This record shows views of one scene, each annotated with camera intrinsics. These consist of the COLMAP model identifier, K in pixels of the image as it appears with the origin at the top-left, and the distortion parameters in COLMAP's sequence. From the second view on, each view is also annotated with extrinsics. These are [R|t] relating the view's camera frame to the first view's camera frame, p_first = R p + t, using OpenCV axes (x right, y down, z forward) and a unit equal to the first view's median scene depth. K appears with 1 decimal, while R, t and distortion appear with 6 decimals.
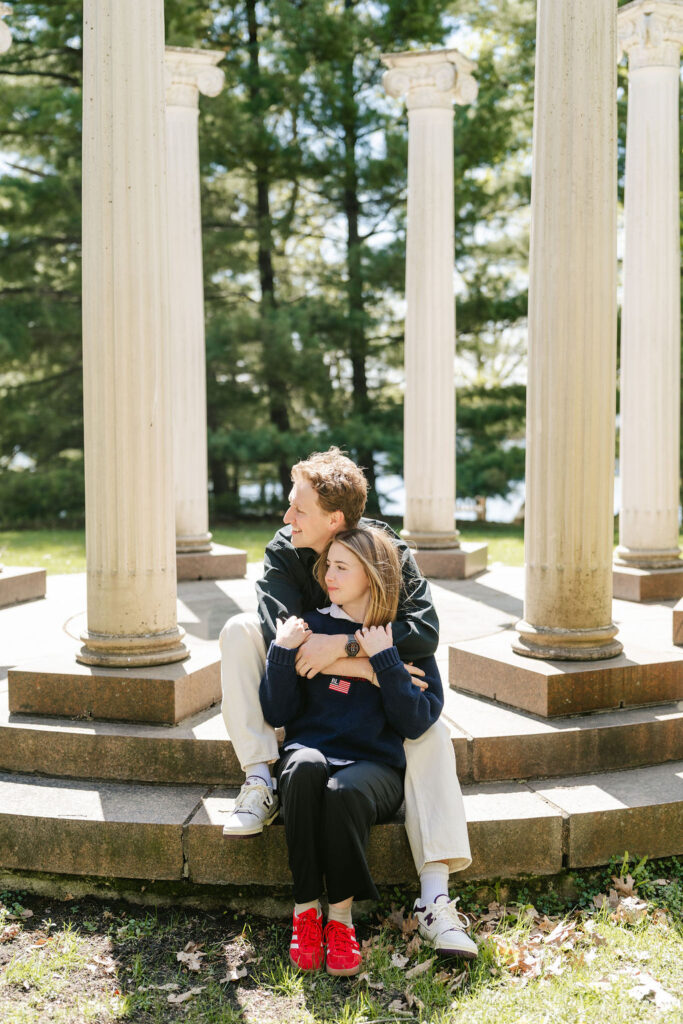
lens RADIAL K [[1781.3, 0, 341.5], [0, 1781.3, 512.0], [0, 0, 1]] dist [-0.400010, 0.121280]
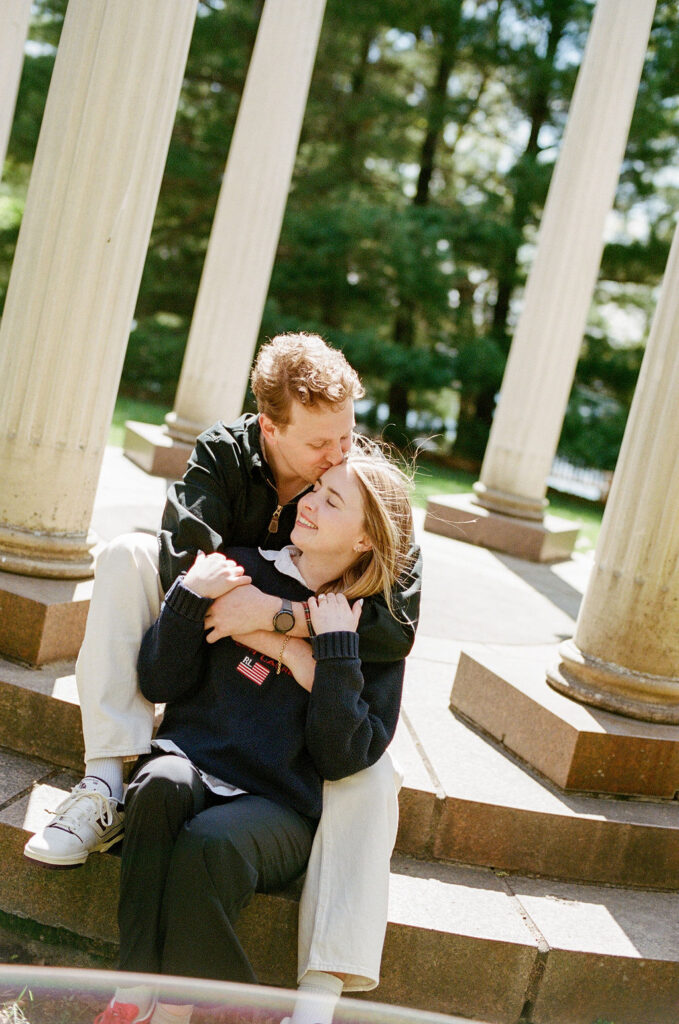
lens RADIAL K [[1781.3, 0, 339.5], [0, 1781.3, 512.0], [0, 0, 1]] dist [-0.400010, 0.121280]
pose [[0.968201, 0.235887, -0.083337, 0.064125], [-0.232792, 0.971475, 0.045215, 0.002250], [0.091626, -0.024377, 0.995495, 0.323254]]
